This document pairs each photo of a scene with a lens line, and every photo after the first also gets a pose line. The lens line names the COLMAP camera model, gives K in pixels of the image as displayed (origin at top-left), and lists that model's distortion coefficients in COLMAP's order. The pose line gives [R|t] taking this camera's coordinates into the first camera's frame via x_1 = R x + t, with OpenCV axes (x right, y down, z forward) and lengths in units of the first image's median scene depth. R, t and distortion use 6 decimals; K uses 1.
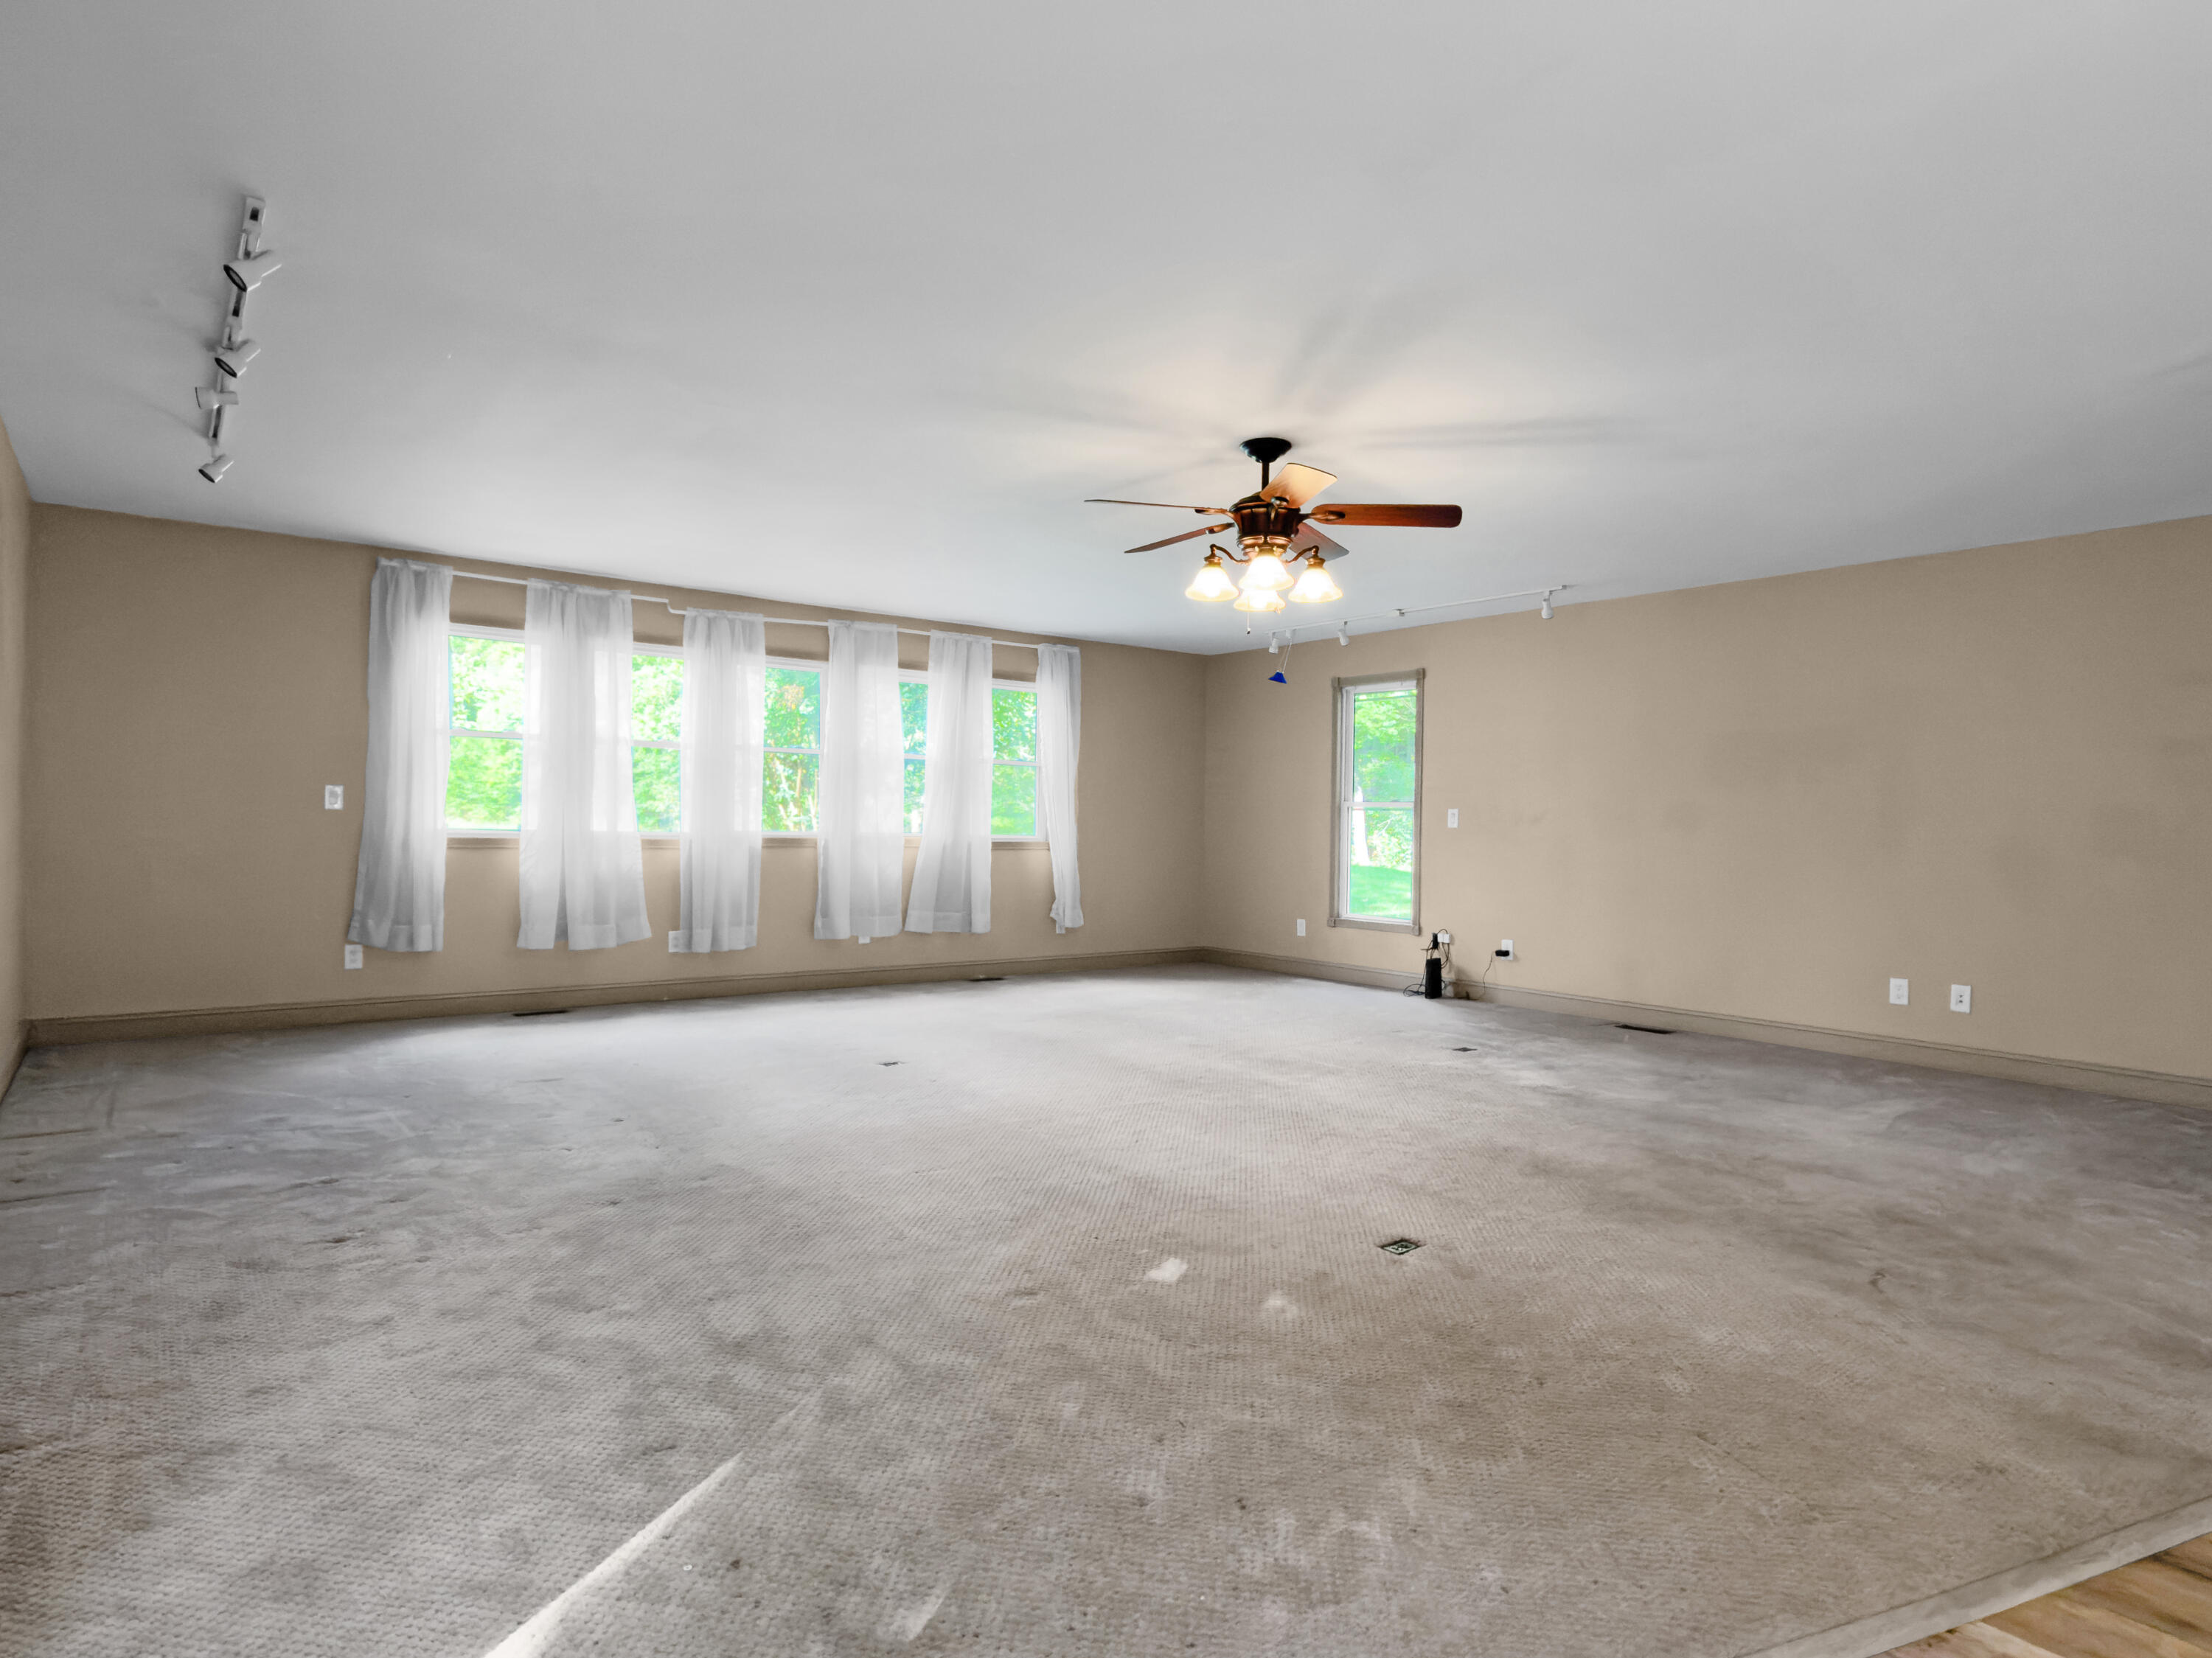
lens RADIAL K [[1253.6, 0, 1117.7], [0, 1253.6, 828.9], [0, 0, 1]] dist [-0.005672, -0.001539]
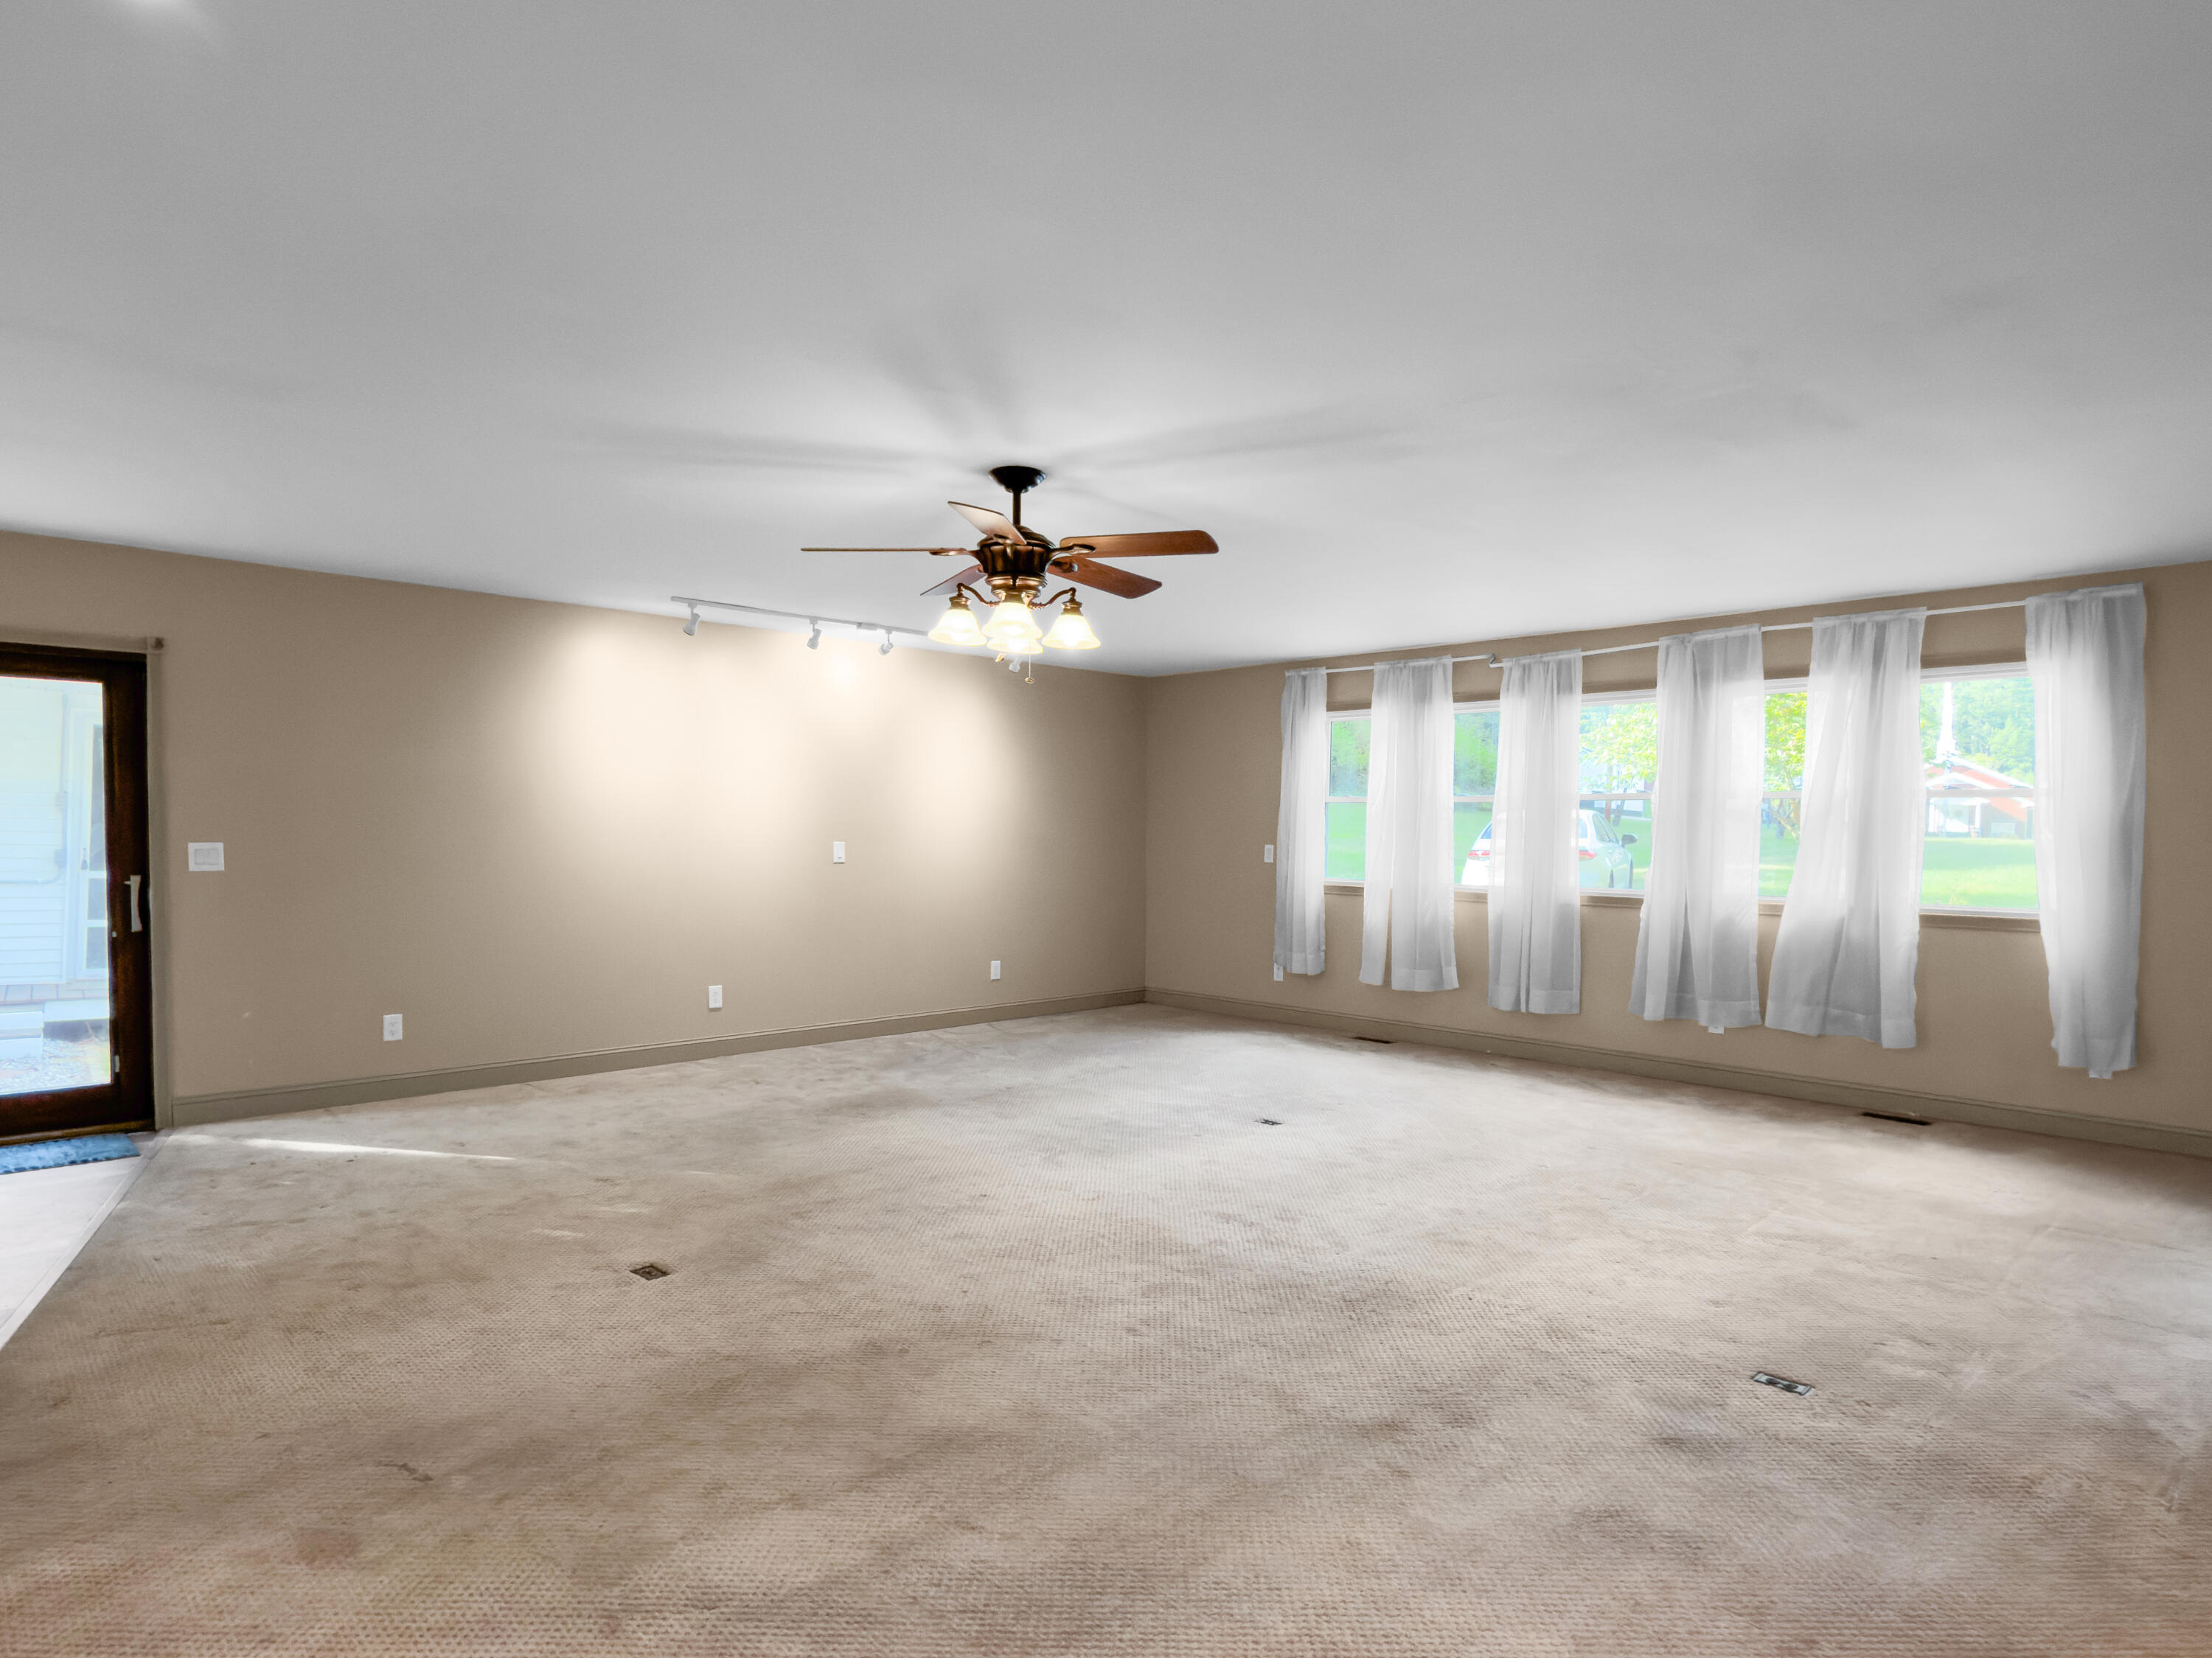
lens RADIAL K [[1297.6, 0, 1106.0], [0, 1297.6, 829.0], [0, 0, 1]] dist [0.039691, 0.000068]
pose [[0.099423, -0.023268, -0.994773, 0.687455], [-0.019176, 0.999496, -0.025295, -0.011145], [0.994860, 0.021590, 0.098927, 0.624693]]
